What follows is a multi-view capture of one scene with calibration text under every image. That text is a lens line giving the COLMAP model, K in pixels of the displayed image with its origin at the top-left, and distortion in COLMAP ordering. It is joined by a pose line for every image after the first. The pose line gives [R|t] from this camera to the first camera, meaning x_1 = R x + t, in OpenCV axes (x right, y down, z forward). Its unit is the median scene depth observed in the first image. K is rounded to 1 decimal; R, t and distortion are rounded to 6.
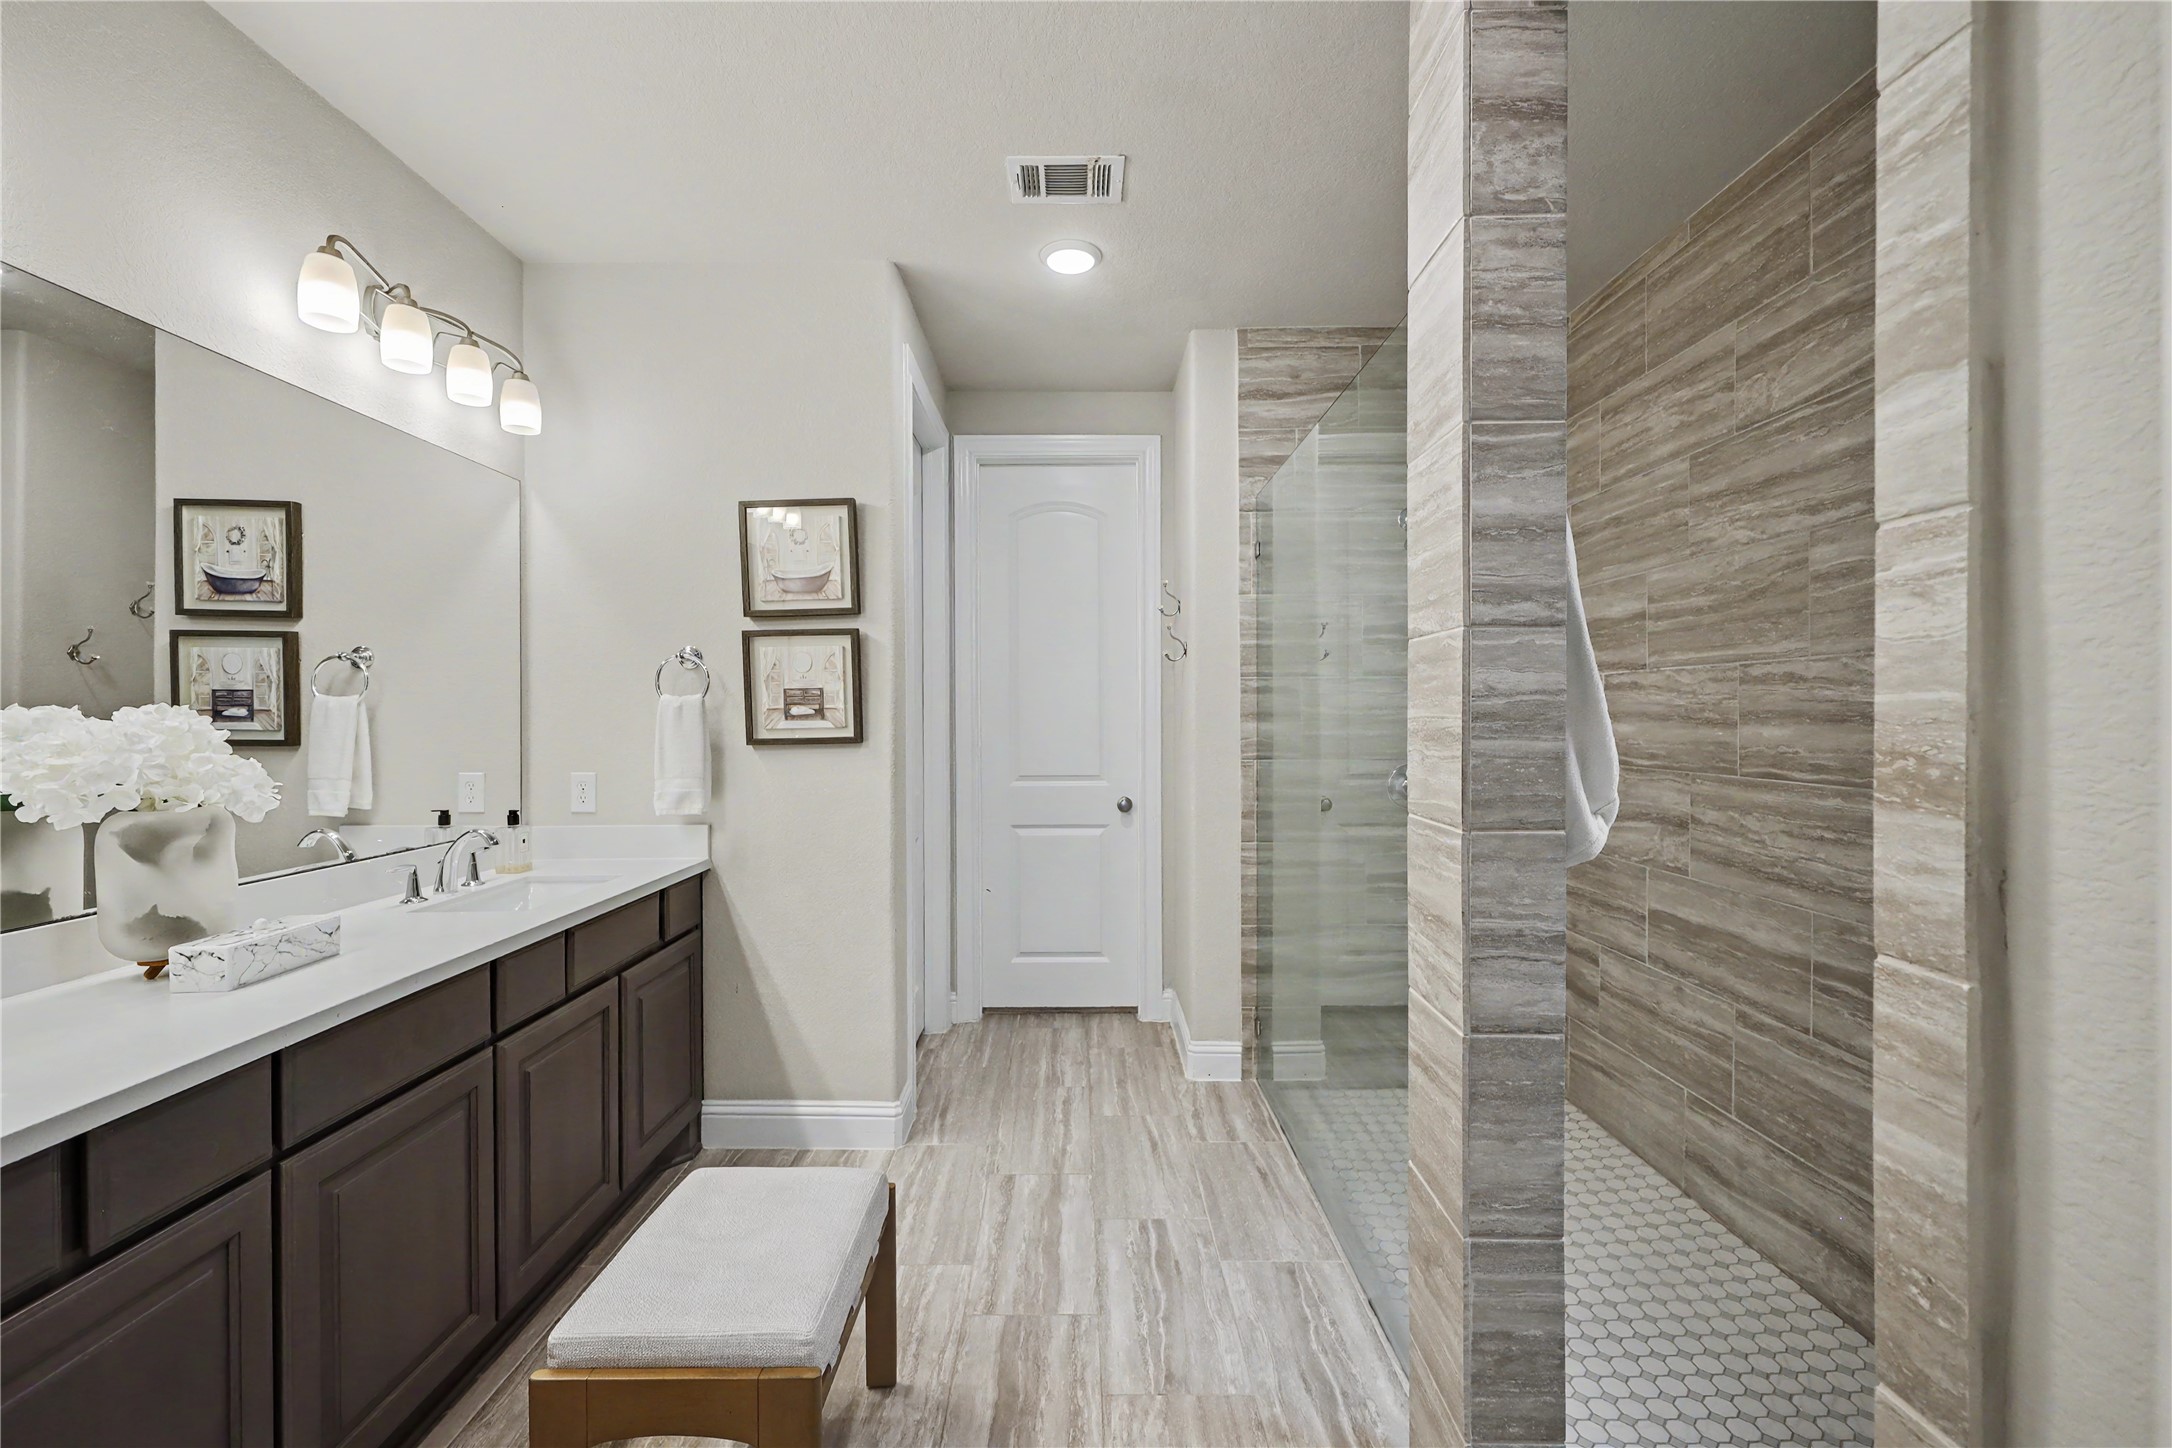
lens RADIAL K [[898.6, 0, 1080.4], [0, 898.6, 718.8], [0, 0, 1]] dist [-0.000409, -0.000141]
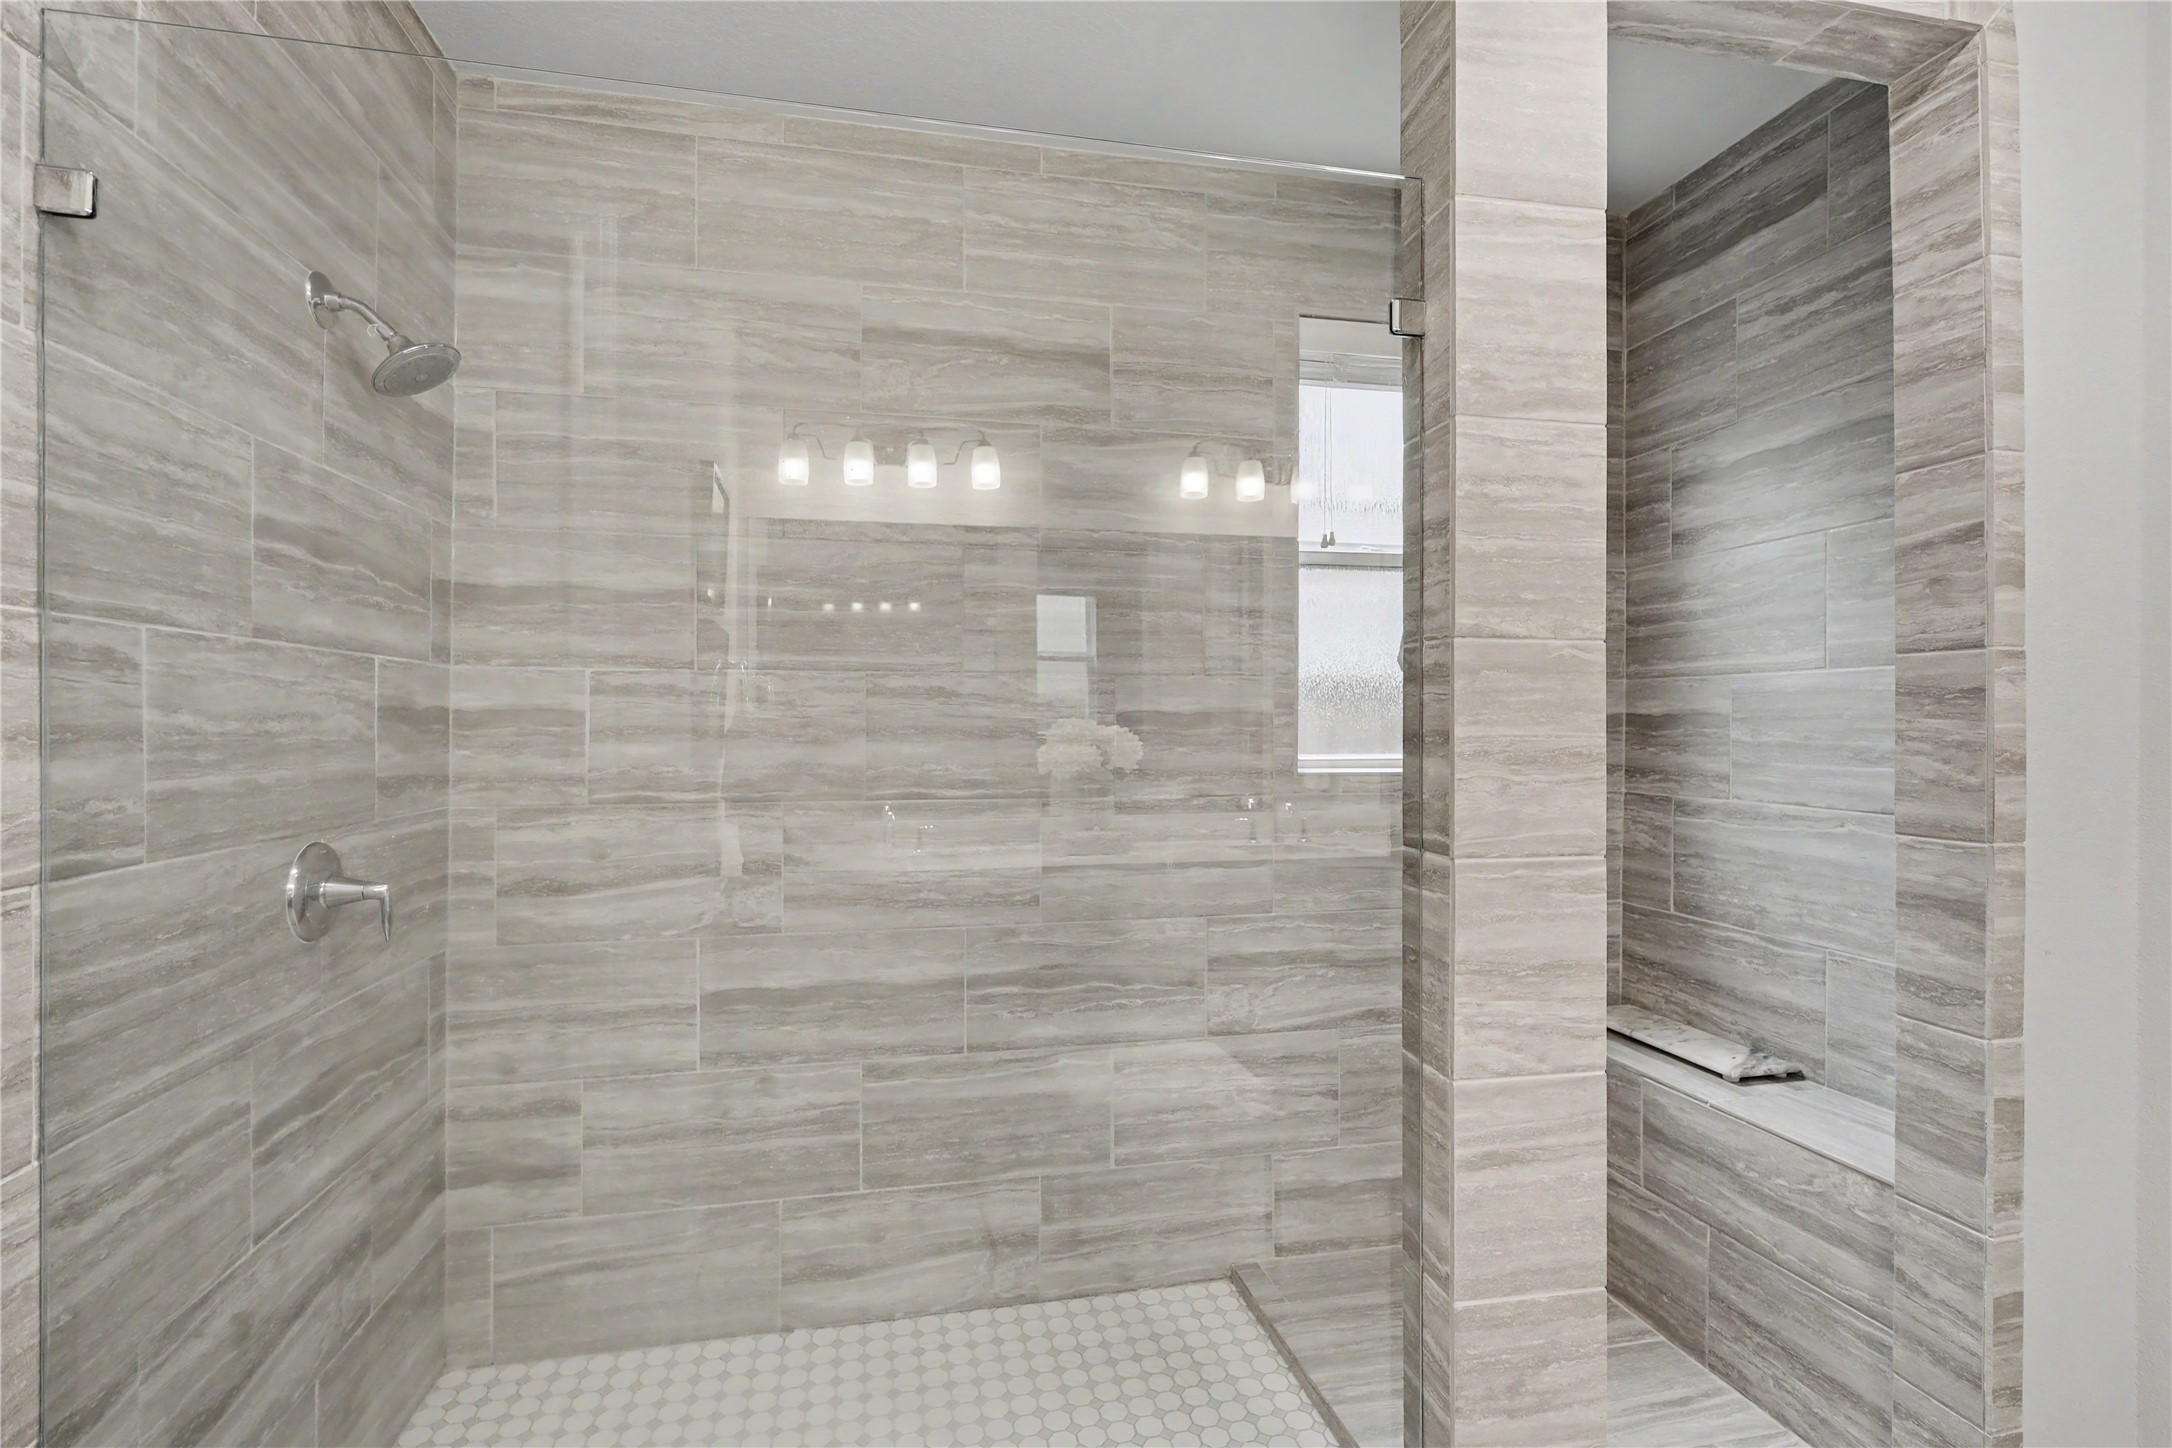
lens RADIAL K [[1046.4, 0, 1082.8], [0, 1046.4, 729.6], [0, 0, 1]] dist [0.002240, 0.000489]
pose [[-0.209547, 0.002819, 0.977795, -0.345800], [0.006711, 0.999976, -0.001444, -0.003067], [-0.977776, 0.006260, -0.209561, 1.094677]]
